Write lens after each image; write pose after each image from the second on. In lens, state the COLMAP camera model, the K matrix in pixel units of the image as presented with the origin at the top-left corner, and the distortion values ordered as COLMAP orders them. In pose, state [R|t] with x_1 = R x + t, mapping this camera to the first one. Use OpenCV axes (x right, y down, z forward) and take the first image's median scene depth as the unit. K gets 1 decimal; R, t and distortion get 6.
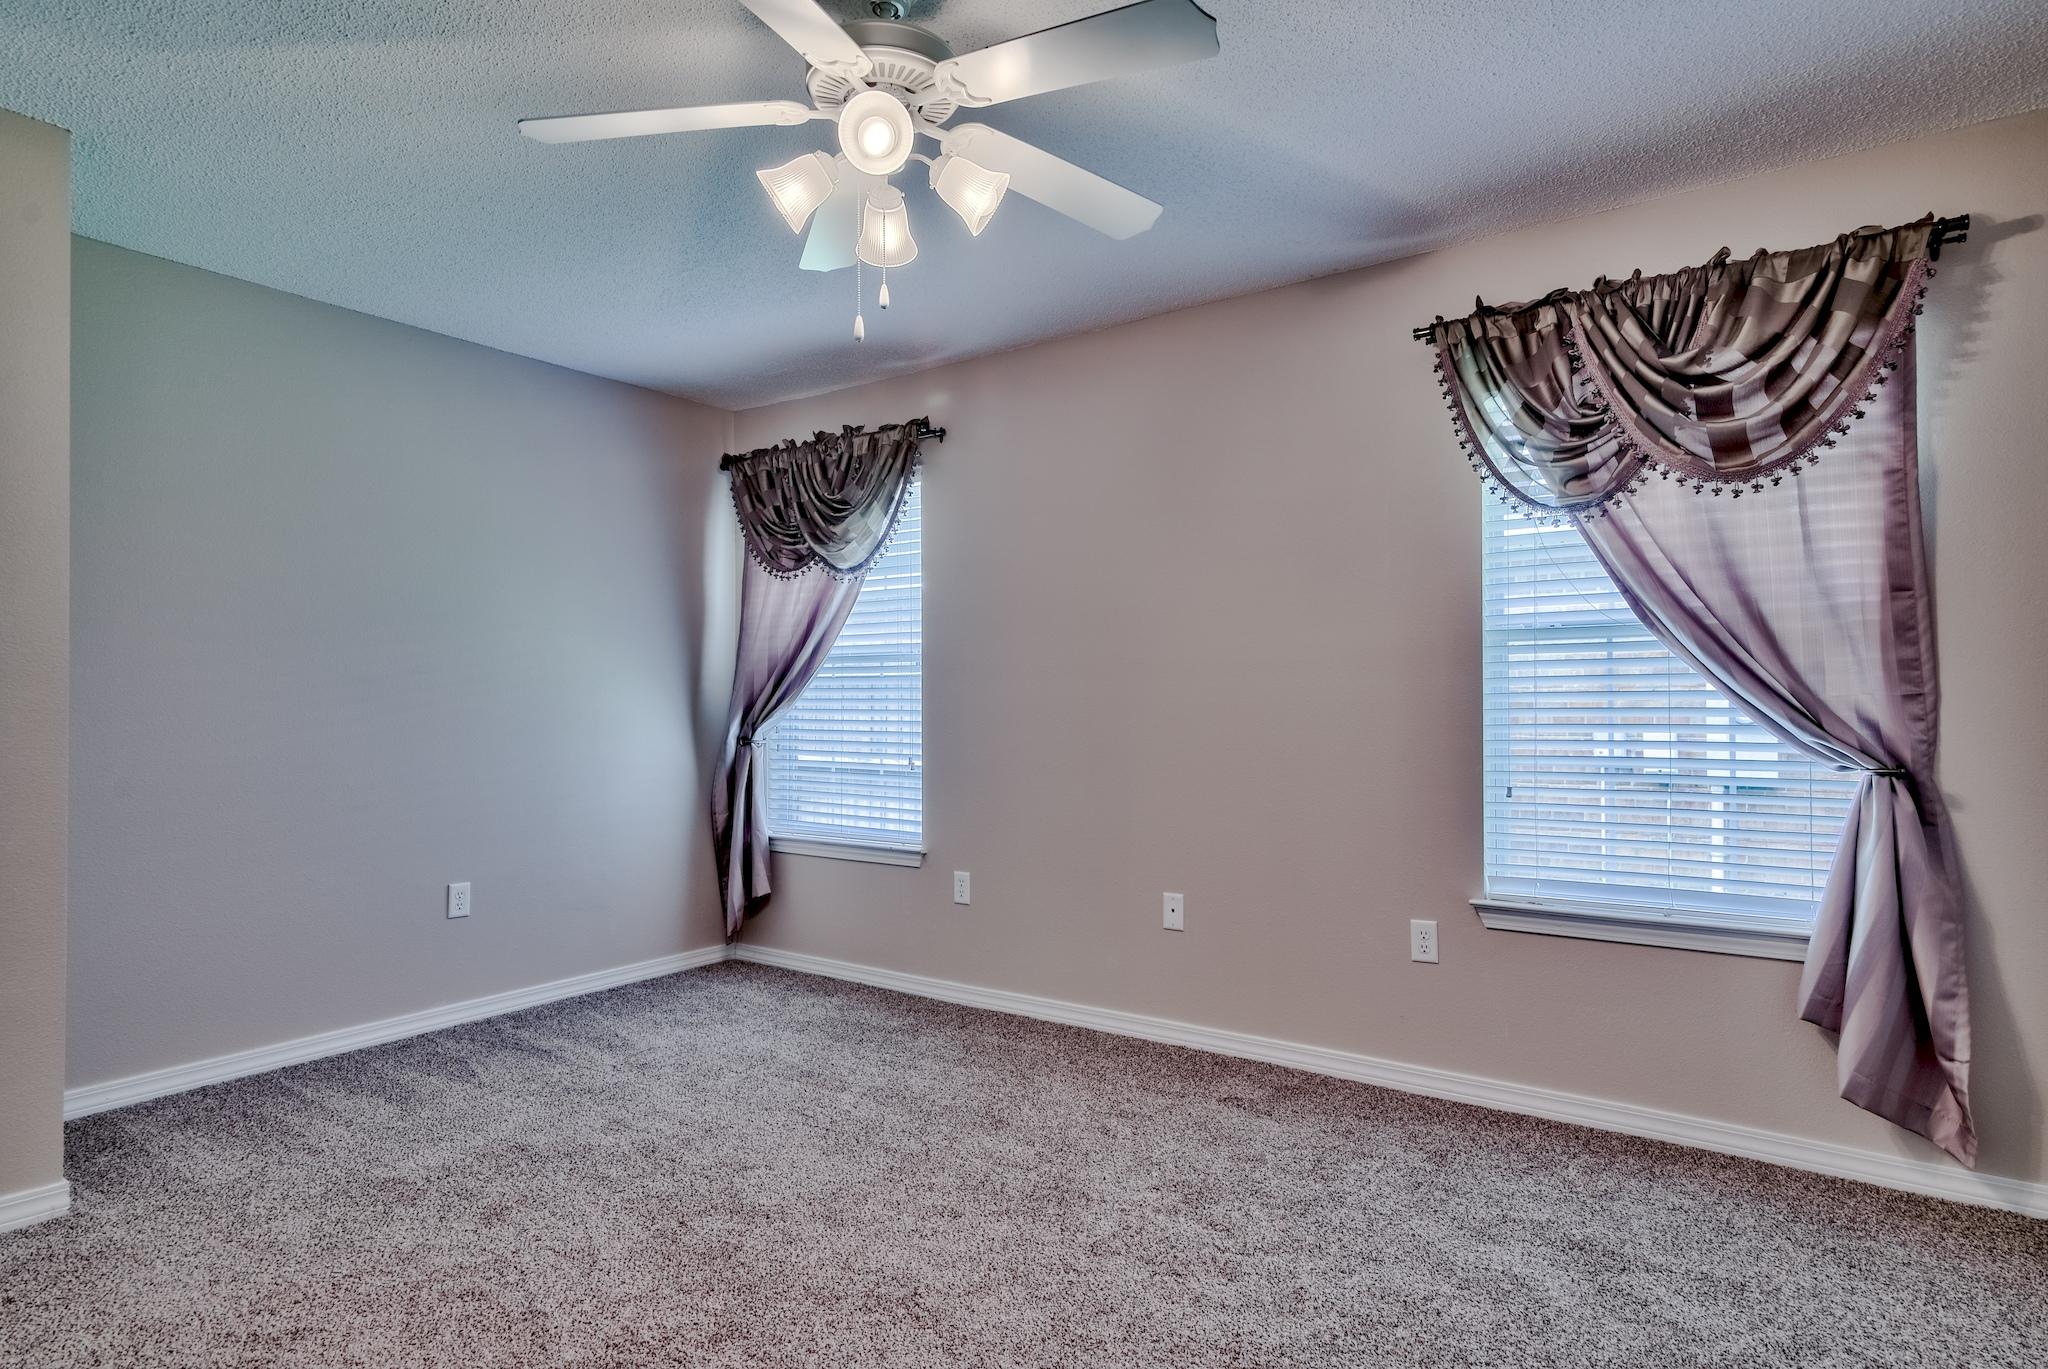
lens RADIAL K [[1081.3, 0, 993.9], [0, 1081.3, 702.1], [0, 0, 1]] dist [0.007082, -0.001008]
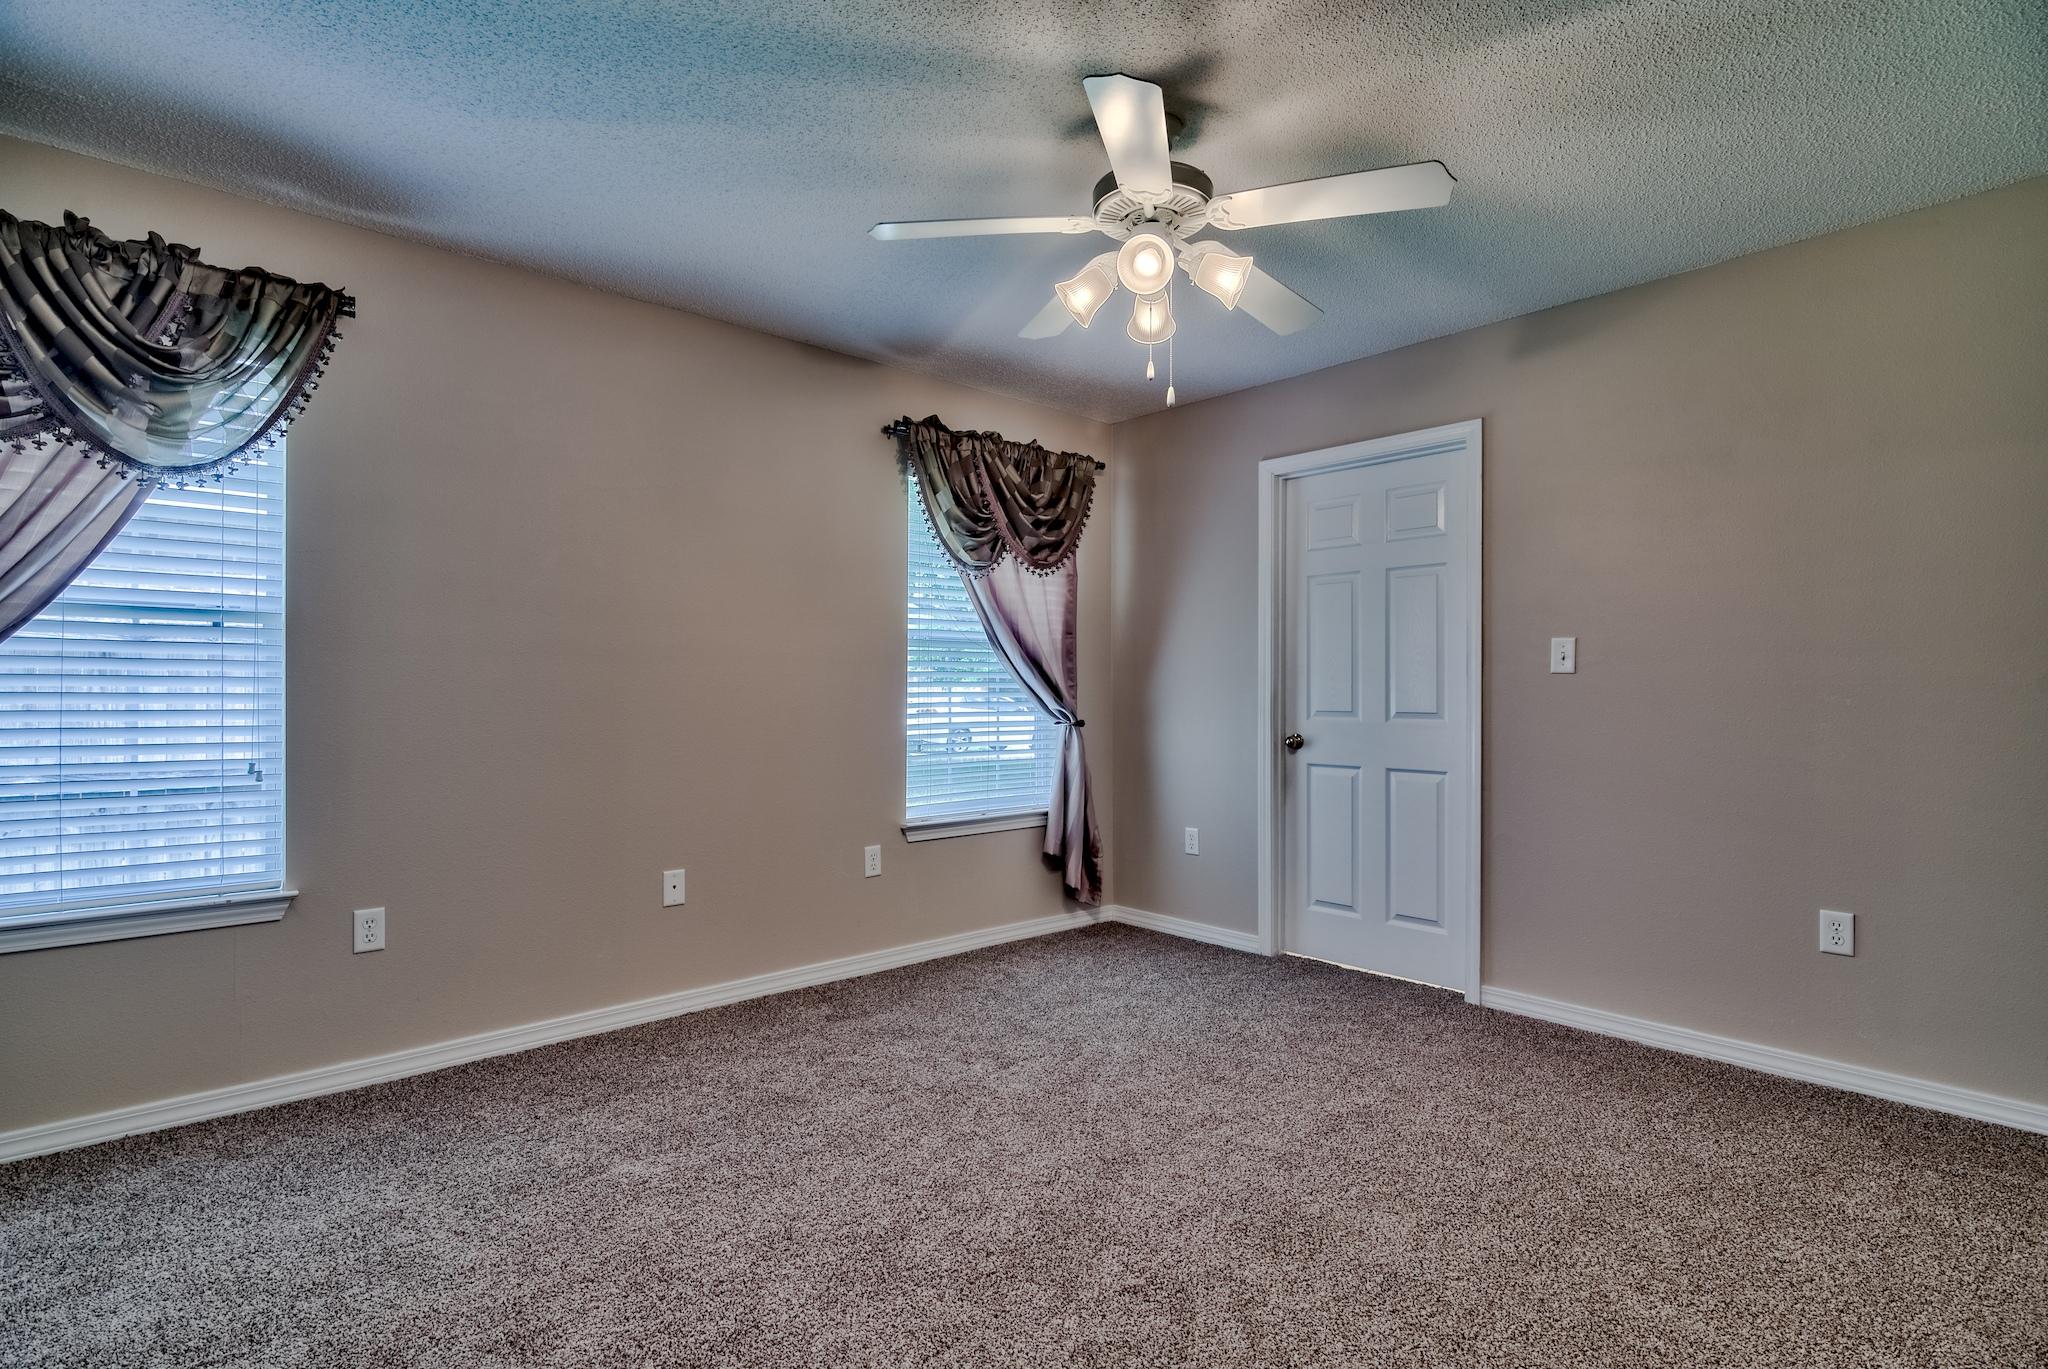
lens RADIAL K [[1031.1, 0, 981.1], [0, 1031.1, 692.4], [0, 0, 1]] dist [-0.000896, 0.000713]
pose [[0.222690, 0.000875, 0.974889, -0.729842], [-0.007509, 0.999971, 0.000818, 0.003242], [-0.974860, -0.007502, 0.222690, 0.494233]]
